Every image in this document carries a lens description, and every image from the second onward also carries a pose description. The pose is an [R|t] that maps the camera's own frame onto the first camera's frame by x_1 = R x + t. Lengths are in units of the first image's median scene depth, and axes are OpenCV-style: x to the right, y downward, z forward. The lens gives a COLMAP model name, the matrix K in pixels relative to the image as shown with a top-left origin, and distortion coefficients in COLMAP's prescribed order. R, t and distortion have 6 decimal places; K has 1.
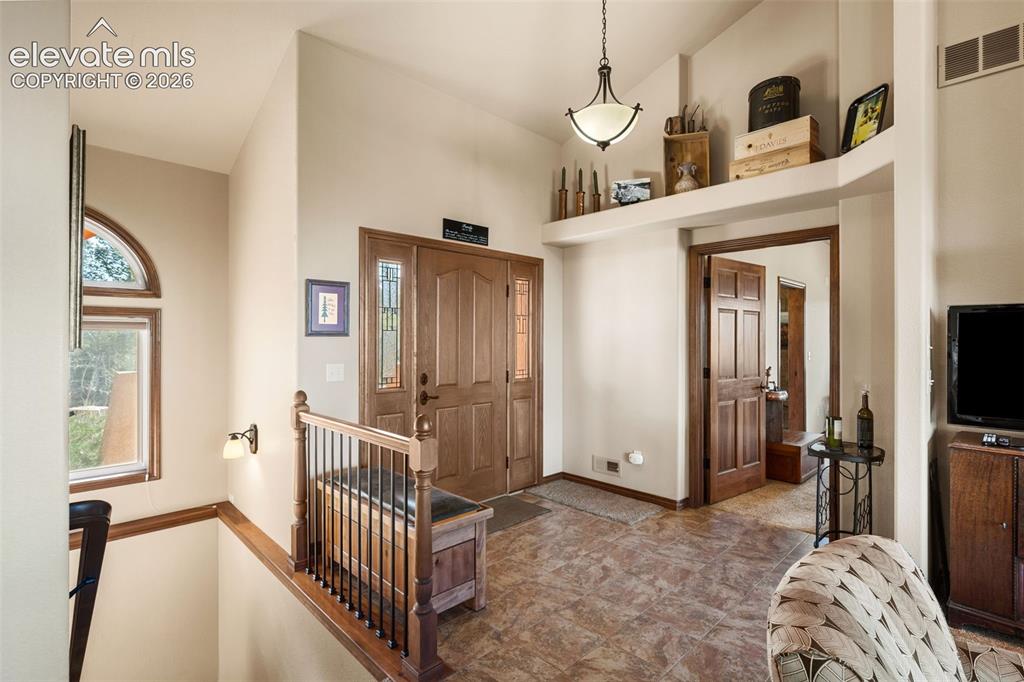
lens RADIAL K [[483.8, 0, 510.8], [0, 483.8, 334.8], [0, 0, 1]] dist [0.001723, 0.000234]
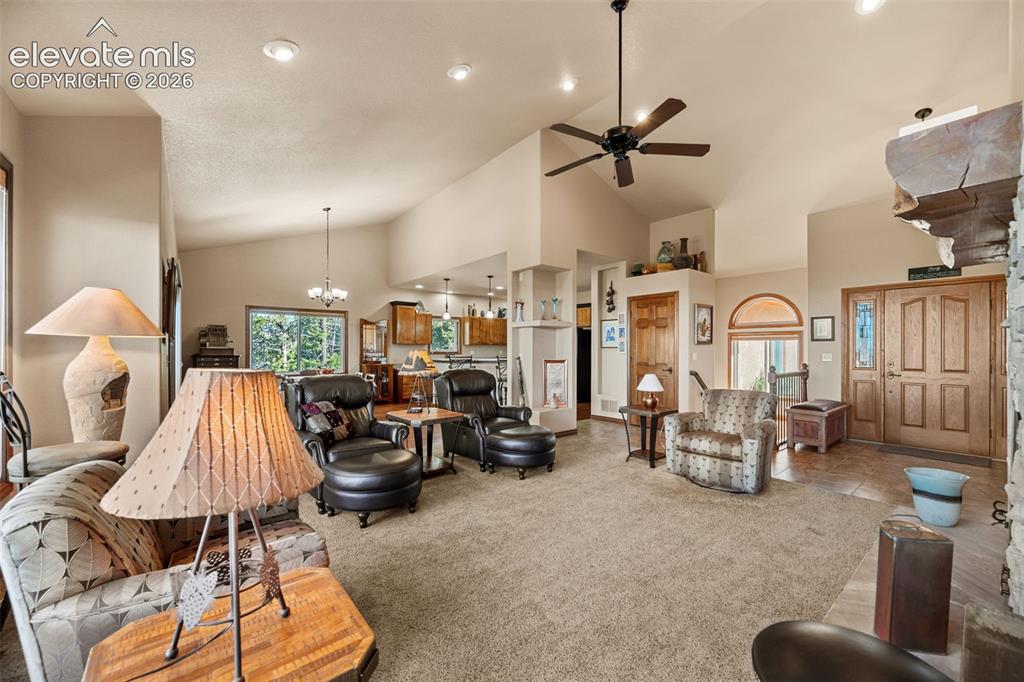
lens RADIAL K [[403.1, 0, 516.0], [0, 403.1, 347.0], [0, 0, 1]] dist [0.000861, 0.000009]
pose [[-0.087220, -0.003115, -0.996184, 1.499453], [0.006861, 0.999970, -0.003728, 0.025167], [0.996165, -0.007160, -0.087196, -0.243886]]
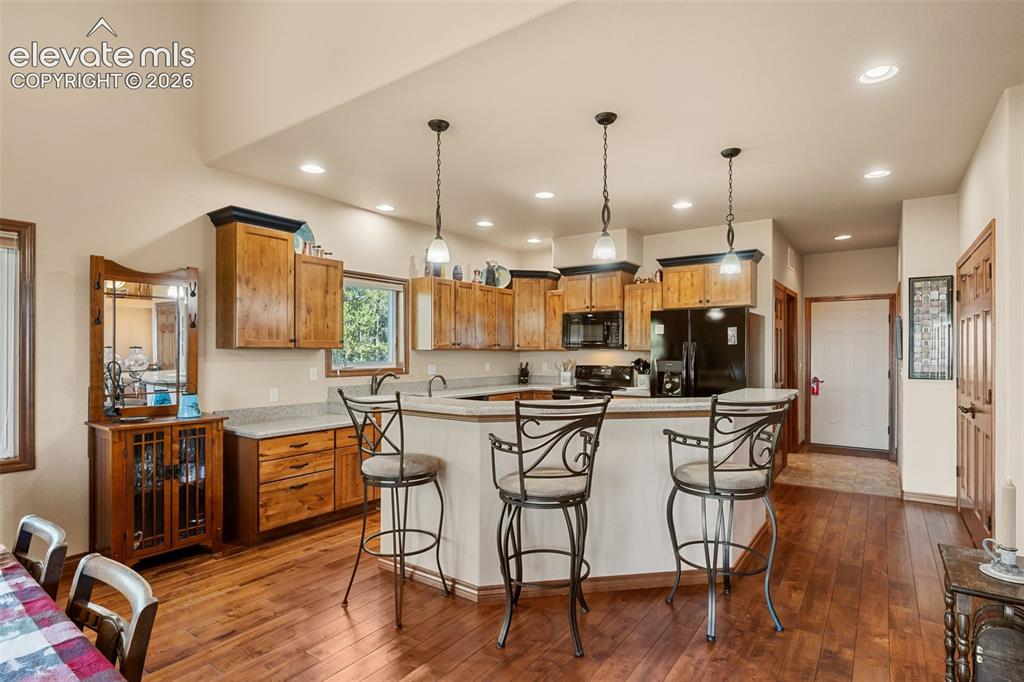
lens RADIAL K [[519.7, 0, 515.0], [0, 519.7, 349.9], [0, 0, 1]] dist [0.000354, -0.000230]
pose [[0.180226, -0.003848, -0.983618, -0.042168], [0.008032, 0.999965, -0.002441, -0.000872], [0.983592, -0.007460, 0.180251, -0.934296]]
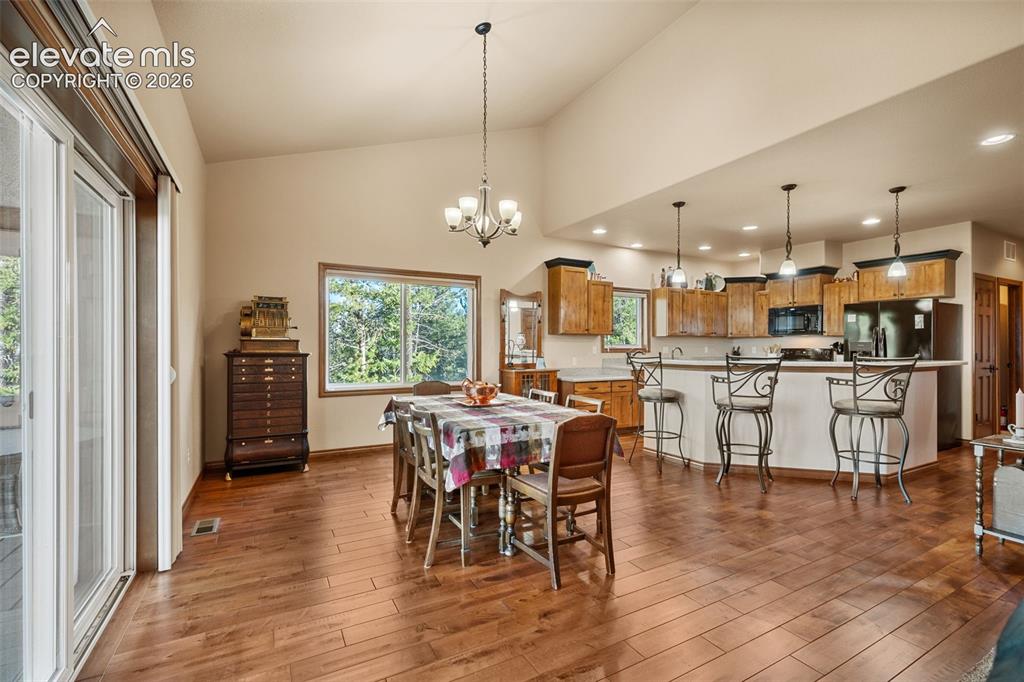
lens RADIAL K [[453.6, 0, 514.0], [0, 453.6, 346.5], [0, 0, 1]] dist [0.000942, 0.000057]
pose [[-0.262004, -0.000847, -0.965066, 0.540489], [0.007943, 0.999964, -0.003034, 0.041891], [0.965034, -0.008460, -0.261988, -1.029406]]
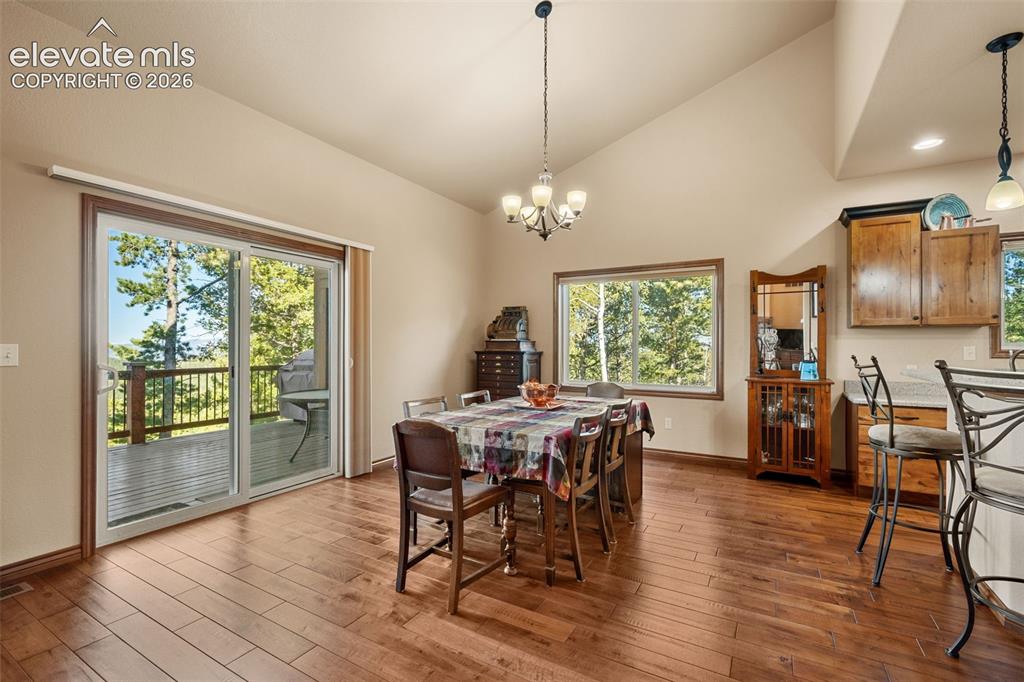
lens RADIAL K [[450.2, 0, 516.7], [0, 450.2, 344.6], [0, 0, 1]] dist [-0.001936, -0.000532]
pose [[-0.960763, -0.003992, -0.277344, -0.112982], [-0.000420, 0.999916, -0.012938, 0.048257], [0.277372, -0.012314, -0.960684, -0.460494]]
